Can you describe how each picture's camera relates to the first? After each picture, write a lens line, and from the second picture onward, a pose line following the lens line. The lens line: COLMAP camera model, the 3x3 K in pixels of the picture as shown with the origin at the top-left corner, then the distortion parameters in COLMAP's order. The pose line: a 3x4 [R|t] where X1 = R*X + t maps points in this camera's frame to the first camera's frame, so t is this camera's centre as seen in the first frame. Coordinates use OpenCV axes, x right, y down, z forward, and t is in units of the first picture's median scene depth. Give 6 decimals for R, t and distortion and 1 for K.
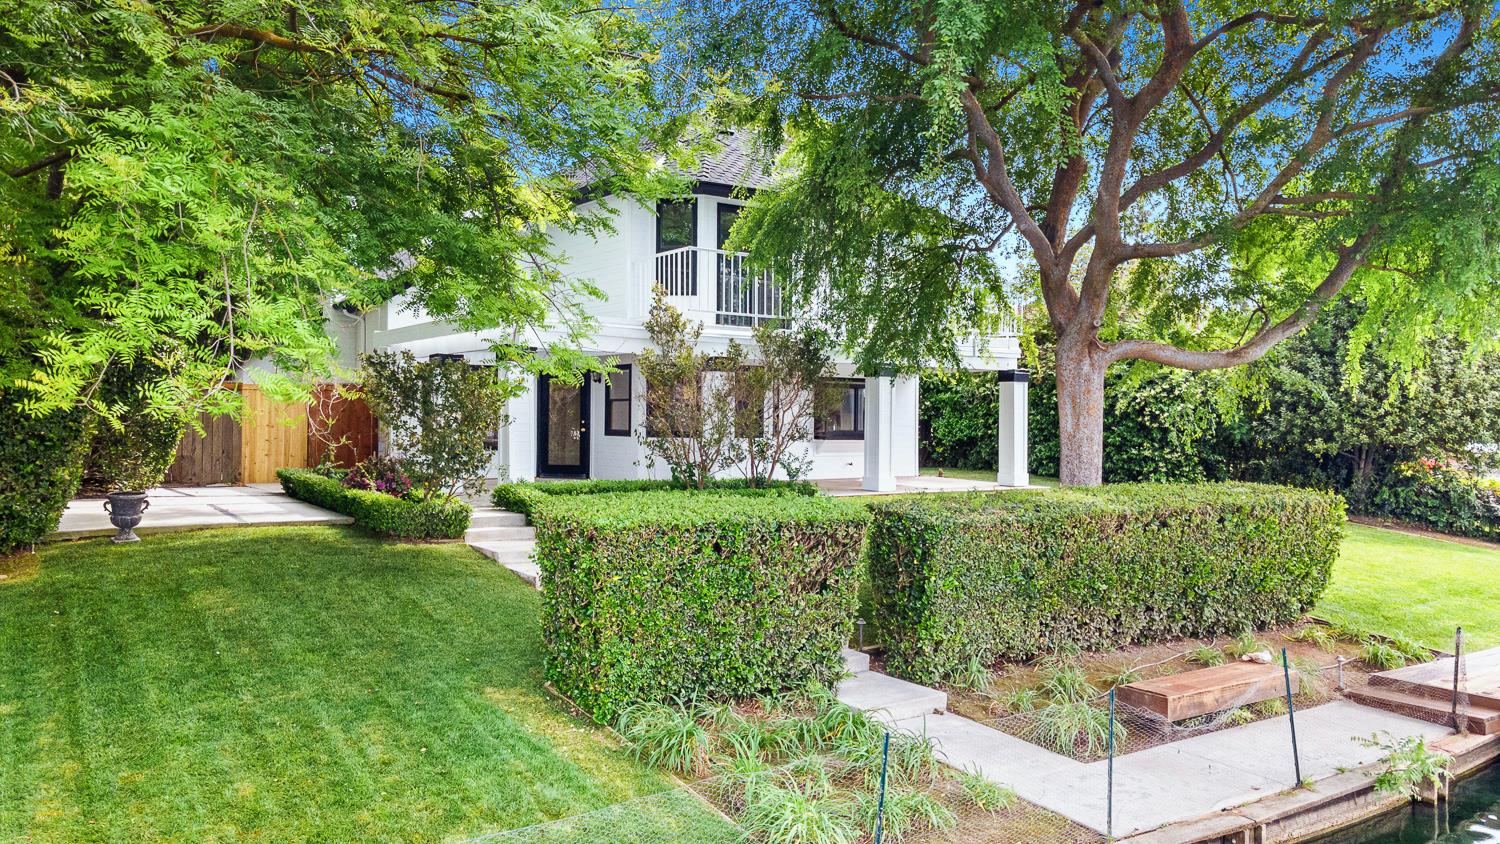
lens RADIAL K [[1109.5, 0, 818.7], [0, 1109.5, 458.2], [0, 0, 1]] dist [0.037963, 0.022545]
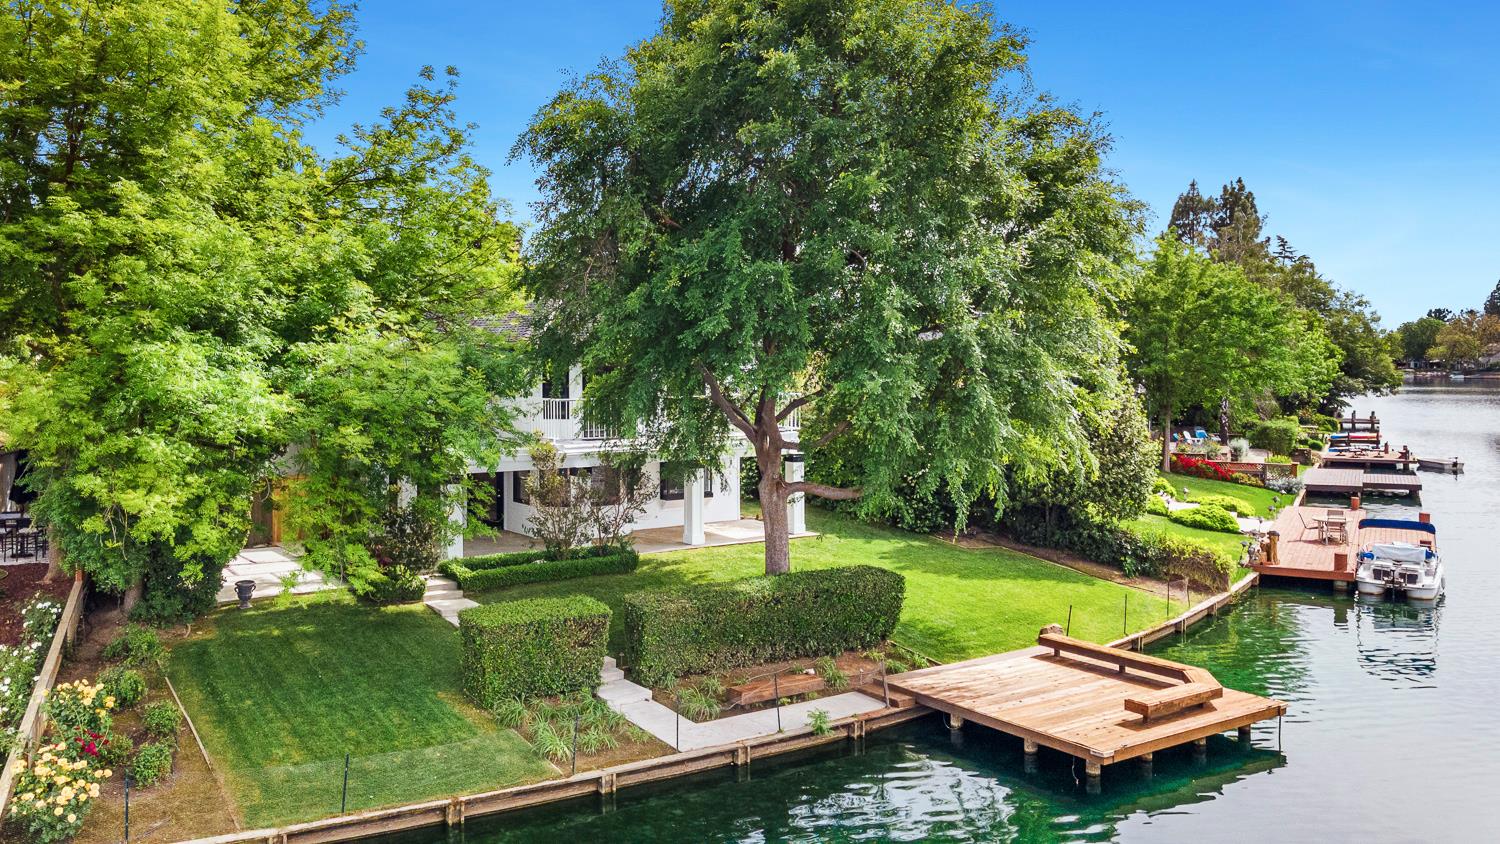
lens RADIAL K [[1109.5, 0, 742.9], [0, 1109.5, 420.4], [0, 0, 1]] dist [0.037963, 0.022545]
pose [[0.999877, -0.007562, -0.013734, 0.347177], [0.007531, 0.999969, -0.002265, -0.325794], [0.013751, 0.002161, 0.999903, -1.222691]]
